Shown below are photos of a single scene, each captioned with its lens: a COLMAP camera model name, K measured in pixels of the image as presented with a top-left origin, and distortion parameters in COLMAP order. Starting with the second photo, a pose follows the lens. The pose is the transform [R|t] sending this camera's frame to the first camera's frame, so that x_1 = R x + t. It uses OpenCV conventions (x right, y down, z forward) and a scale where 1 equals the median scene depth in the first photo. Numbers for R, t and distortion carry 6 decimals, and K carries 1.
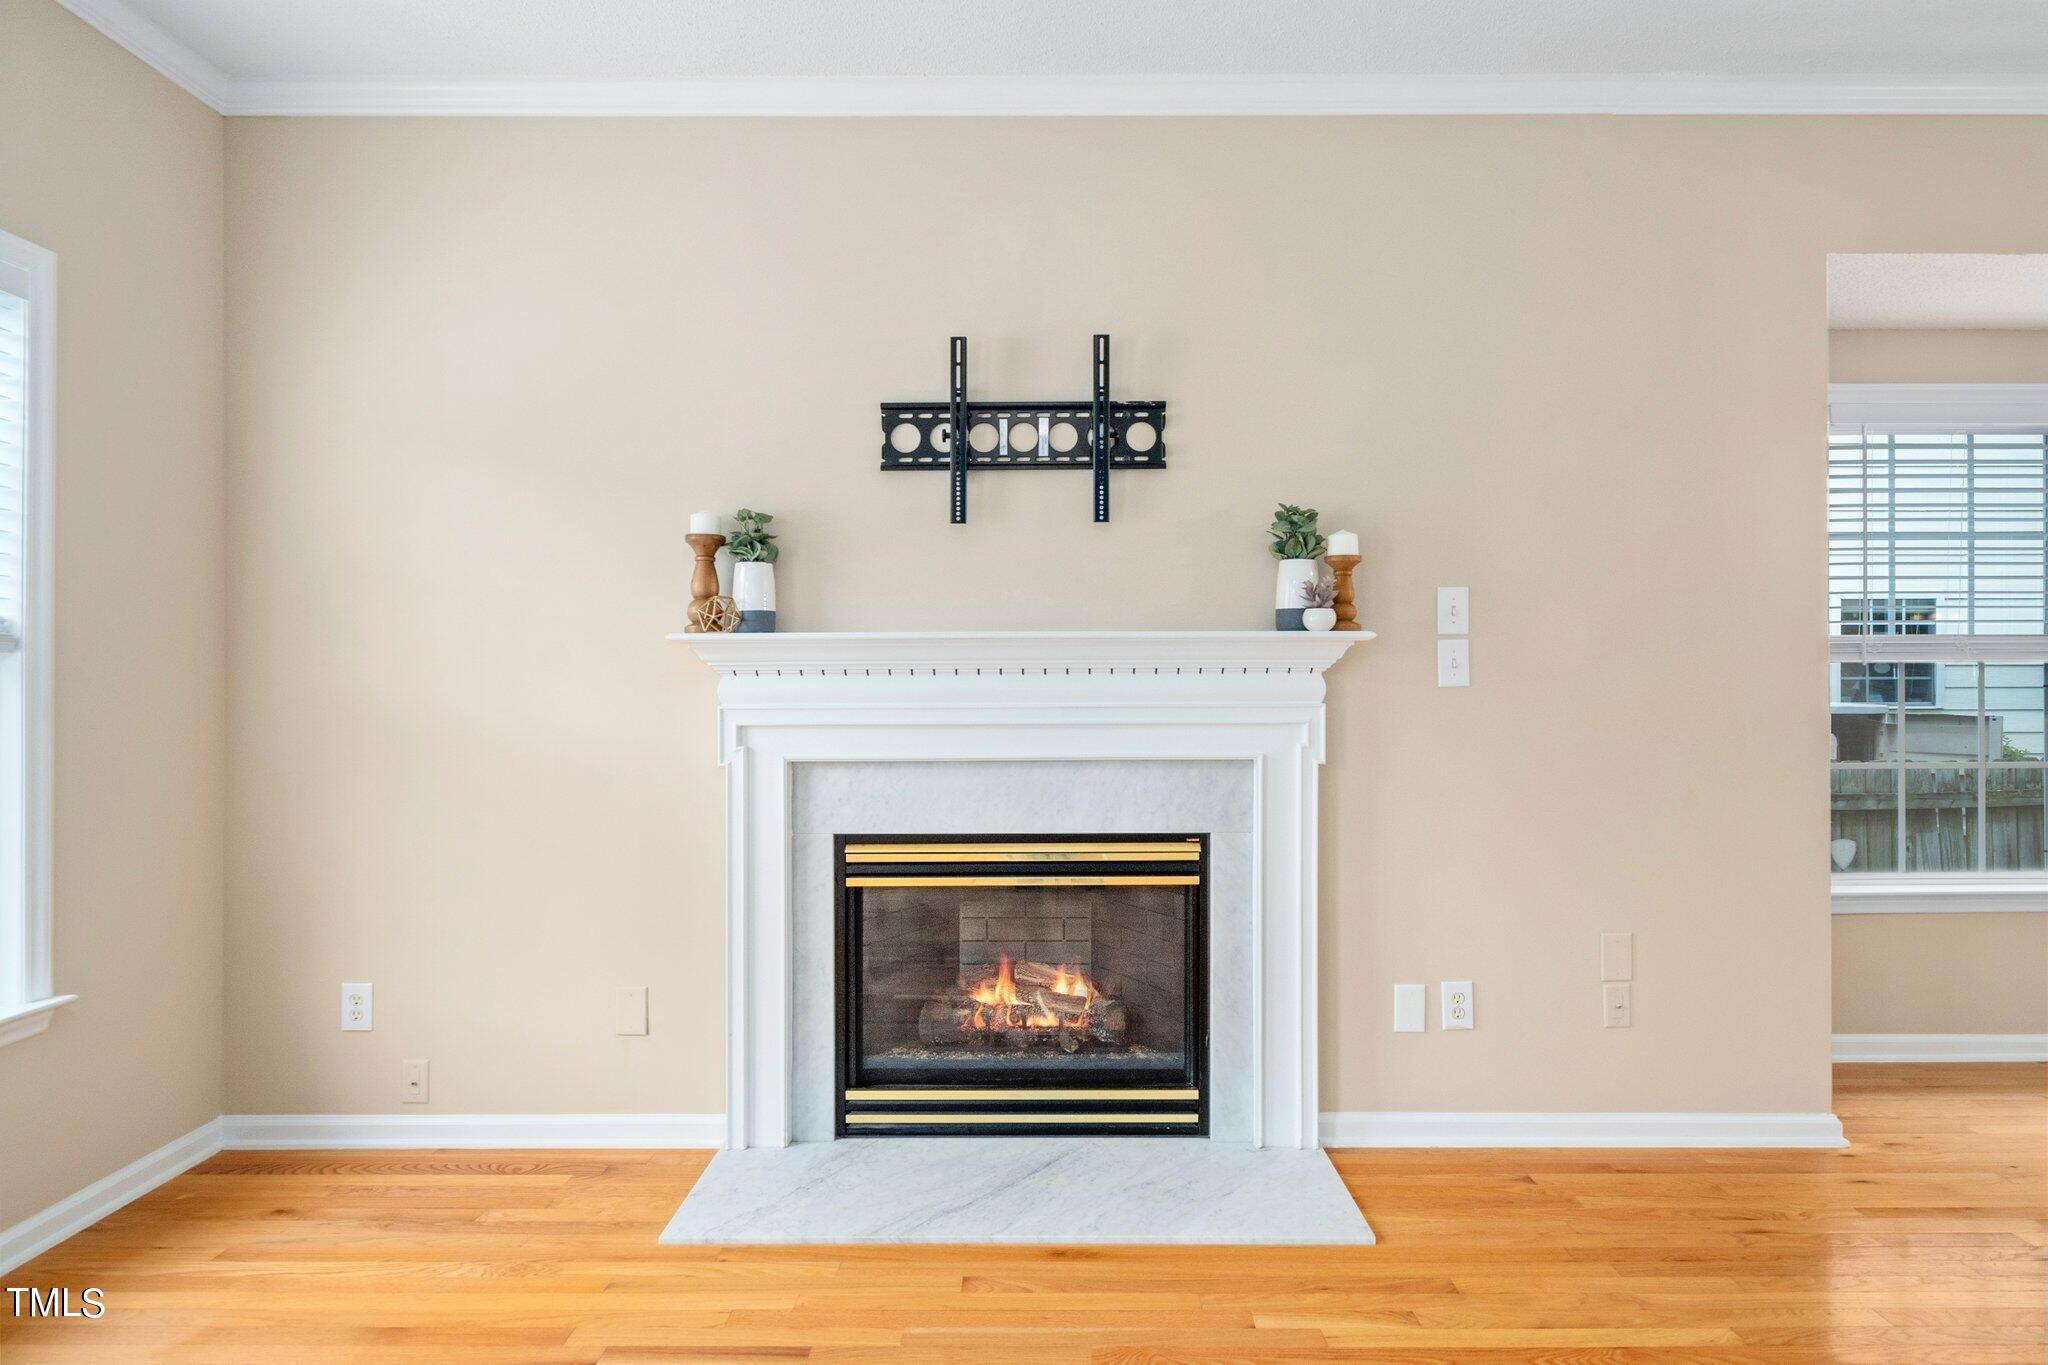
lens RADIAL K [[1074.6, 0, 1030.3], [0, 1074.6, 675.2], [0, 0, 1]] dist [-0.001863, 0.000065]
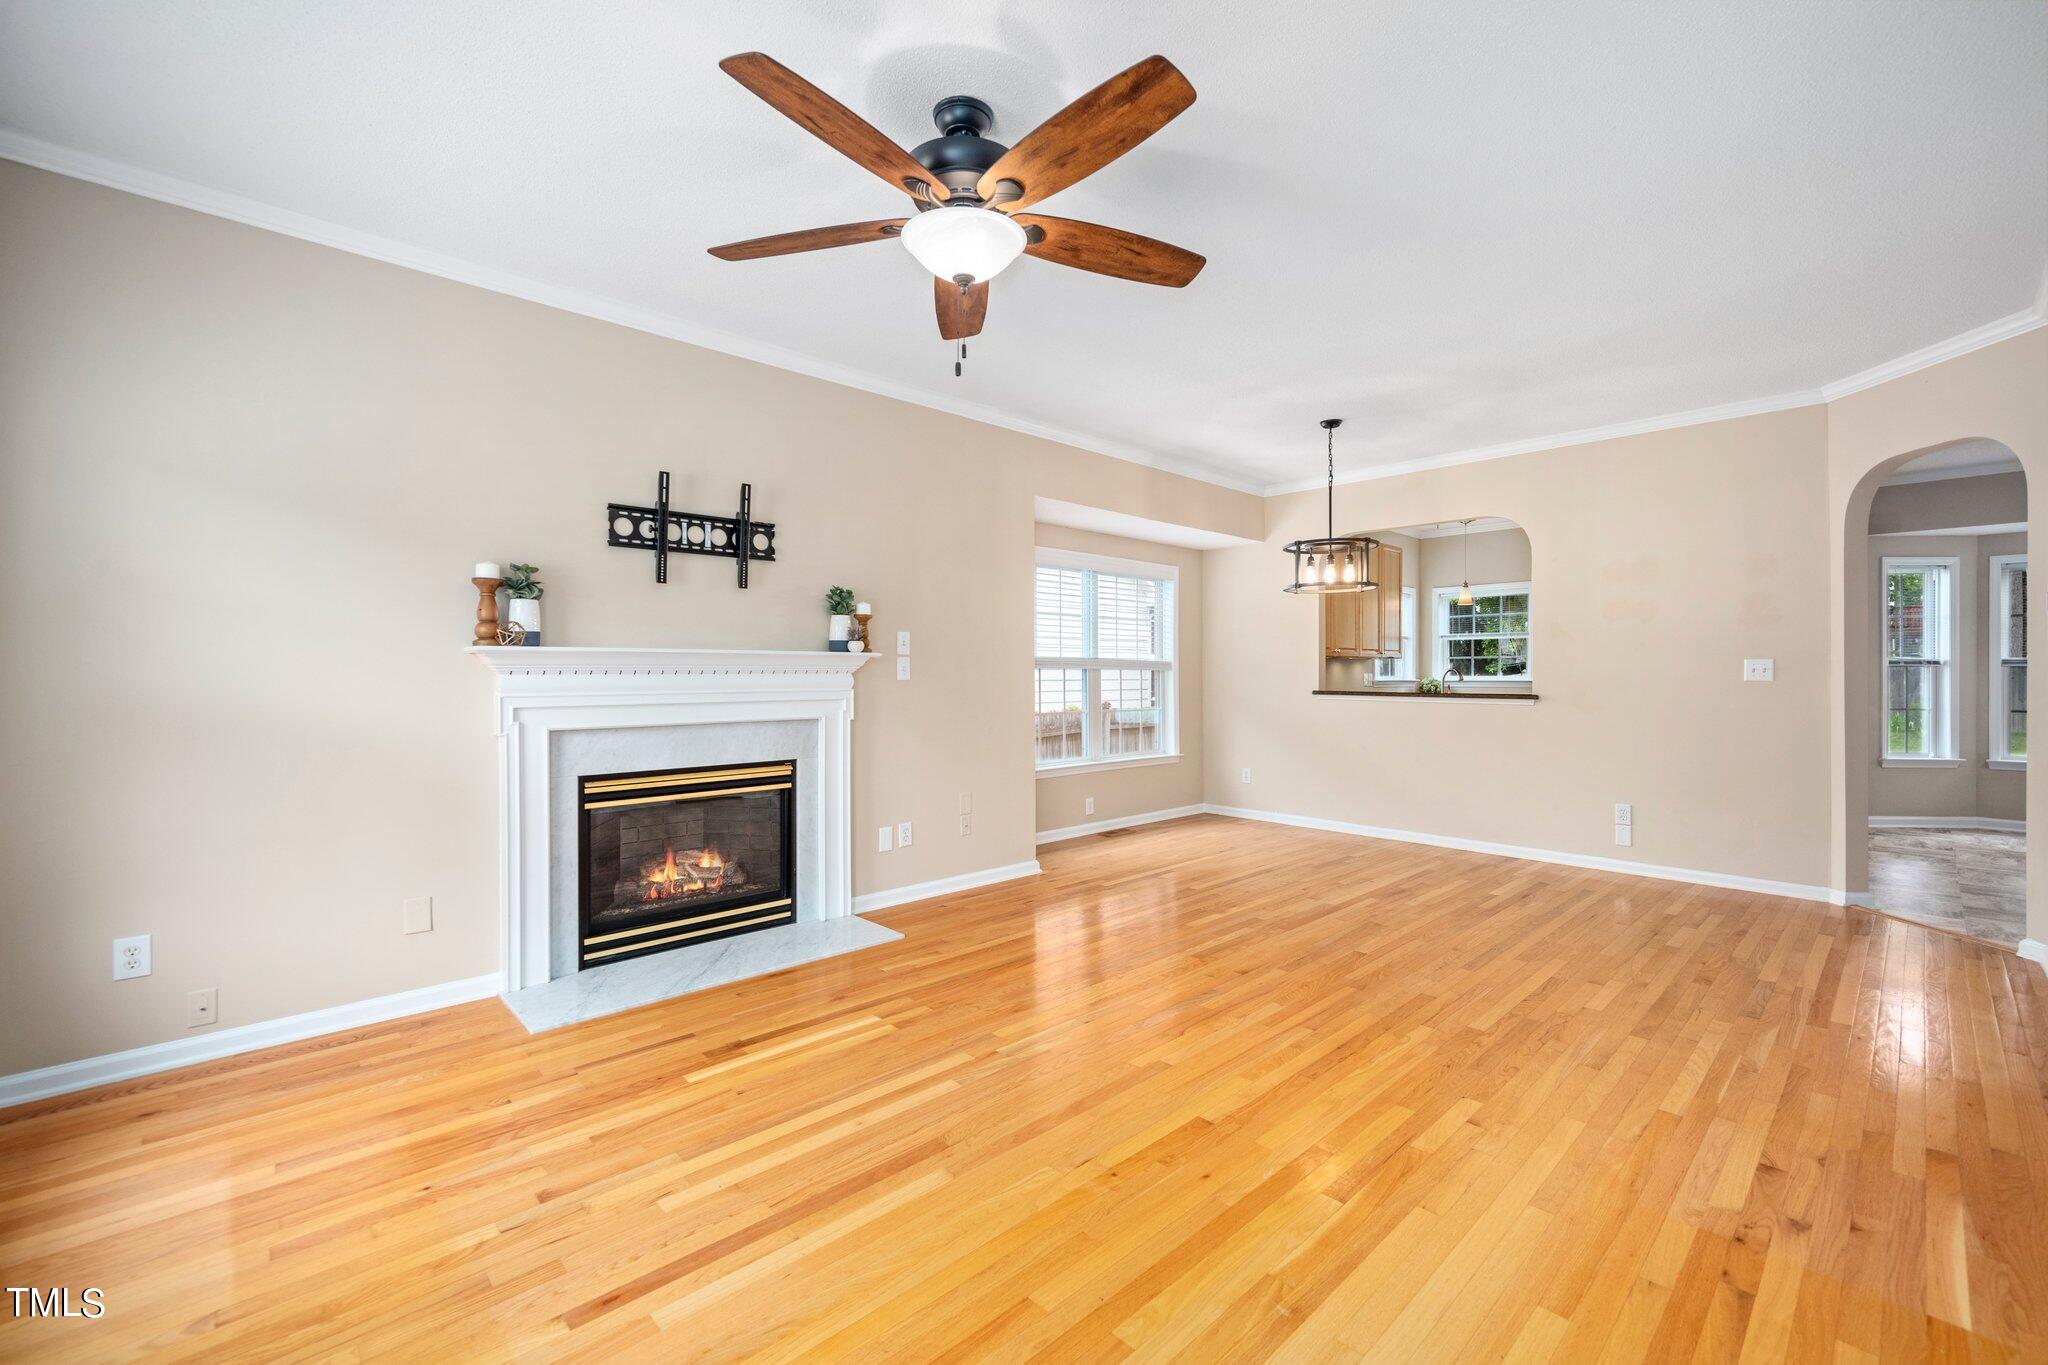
lens RADIAL K [[781.0, 0, 986.0], [0, 781.0, 679.5], [0, 0, 1]] dist [-0.000546, 0.000038]
pose [[0.762336, -0.003373, 0.647173, -0.458613], [-0.001305, 0.999976, 0.006750, -0.000846], [-0.647180, -0.005990, 0.762314, -0.243042]]
